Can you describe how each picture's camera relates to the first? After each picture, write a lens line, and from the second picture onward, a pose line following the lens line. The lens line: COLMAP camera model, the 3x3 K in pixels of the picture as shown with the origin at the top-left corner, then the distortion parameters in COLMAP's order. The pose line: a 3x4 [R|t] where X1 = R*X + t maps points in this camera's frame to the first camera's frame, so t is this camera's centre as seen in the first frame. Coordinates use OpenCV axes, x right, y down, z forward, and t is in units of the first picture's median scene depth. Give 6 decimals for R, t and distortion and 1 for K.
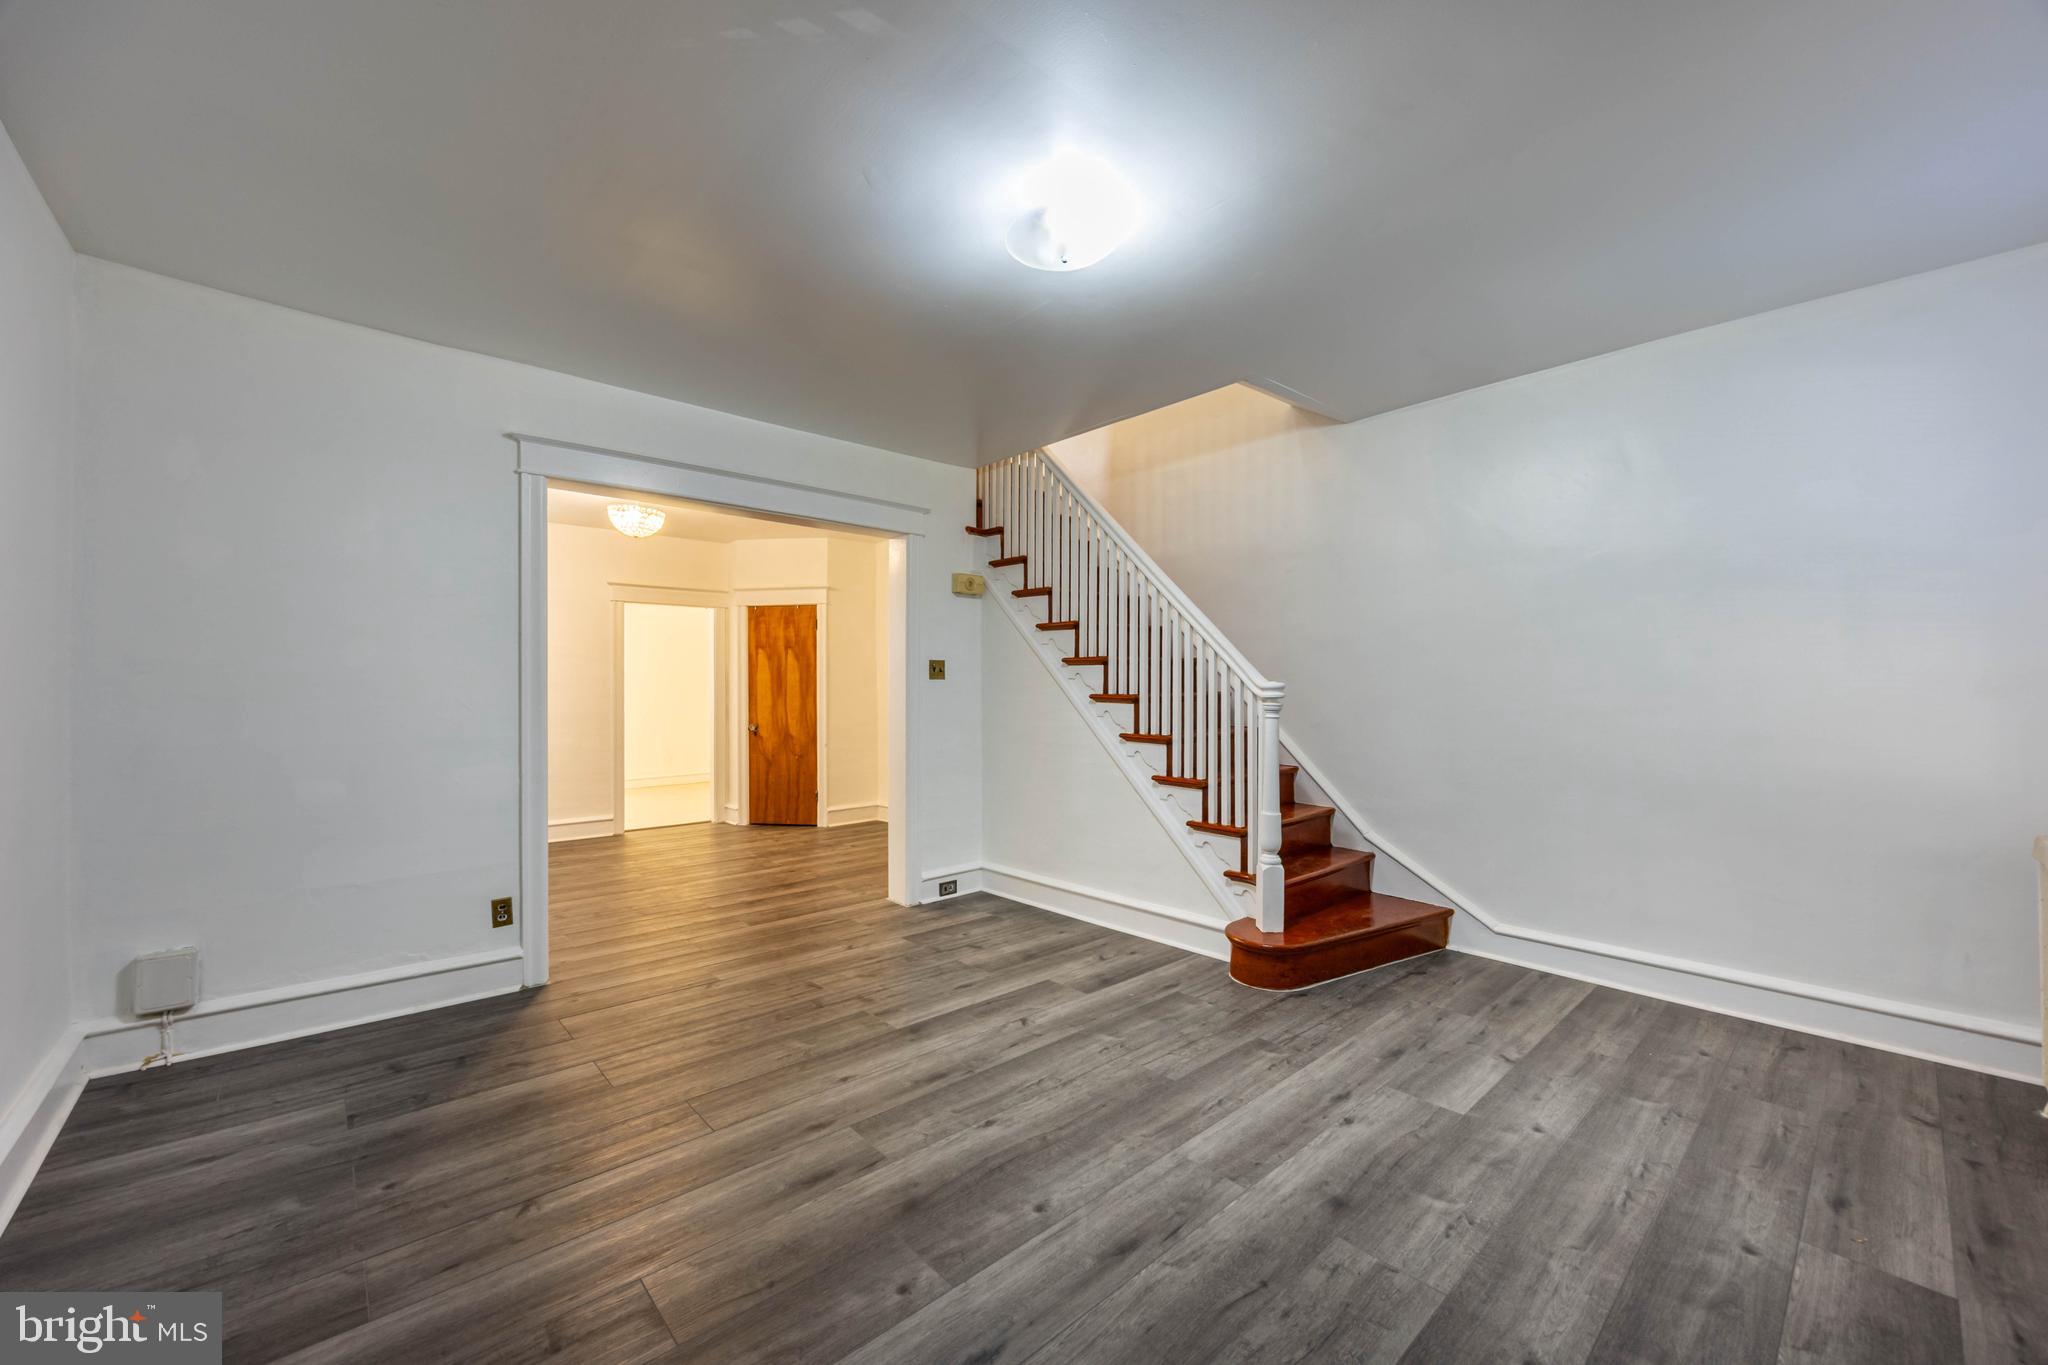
lens RADIAL K [[819.8, 0, 1024.0], [0, 819.8, 692.7], [0, 0, 1]] dist [0.000402, 0.000027]
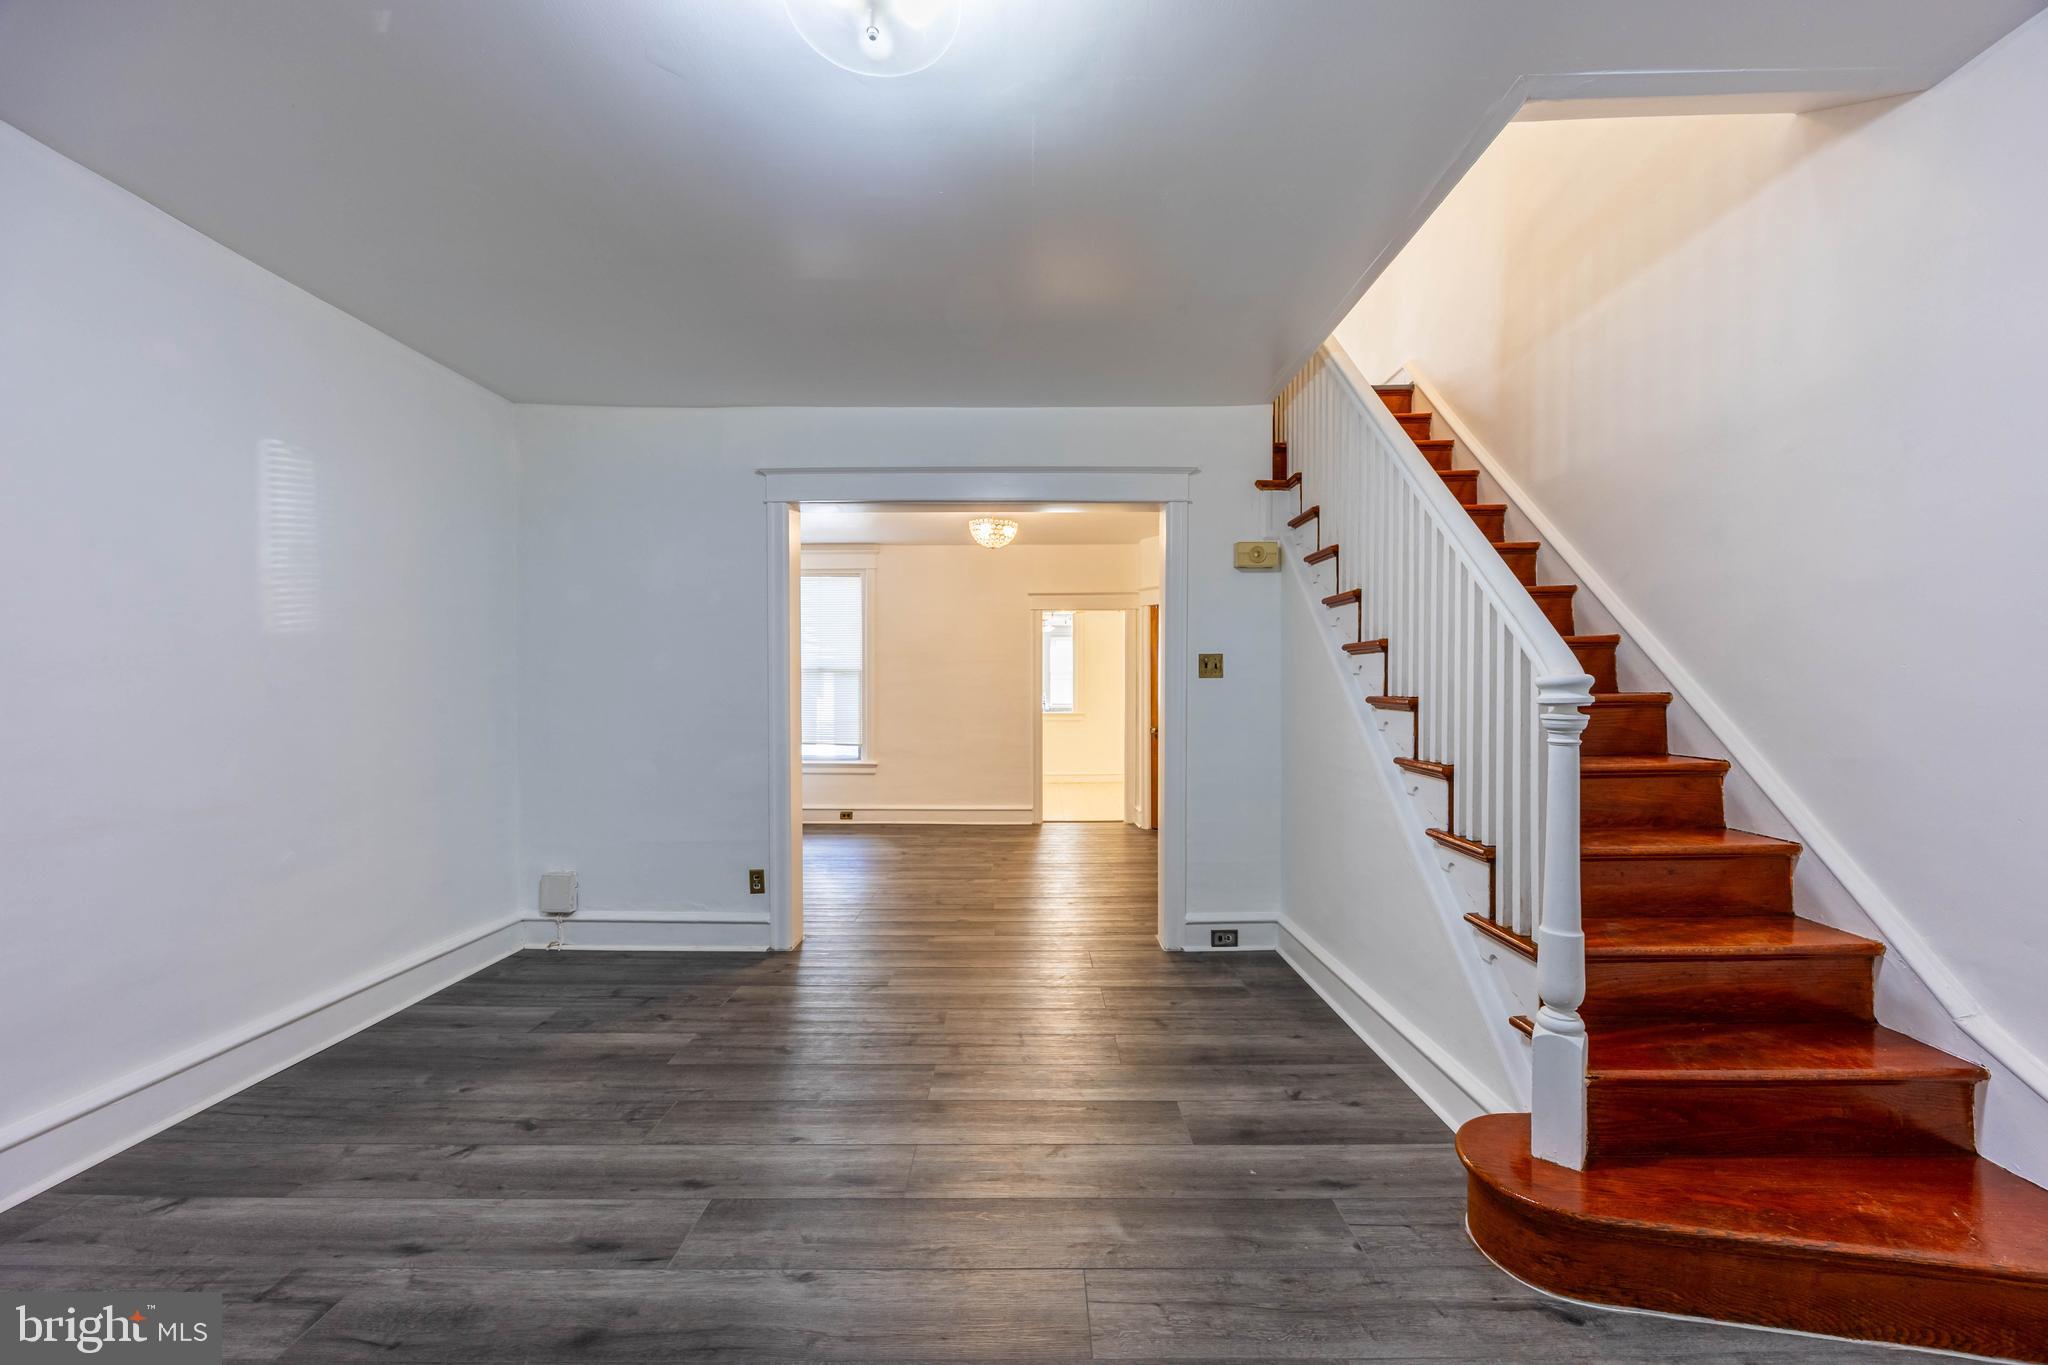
lens RADIAL K [[788.2, 0, 1022.6], [0, 788.2, 707.4], [0, 0, 1]] dist [-0.001080, -0.000186]
pose [[0.735226, 0.011514, -0.677724, 0.360974], [-0.000573, 0.999866, 0.016365, 0.000394], [0.677822, -0.011643, 0.735134, 0.387445]]
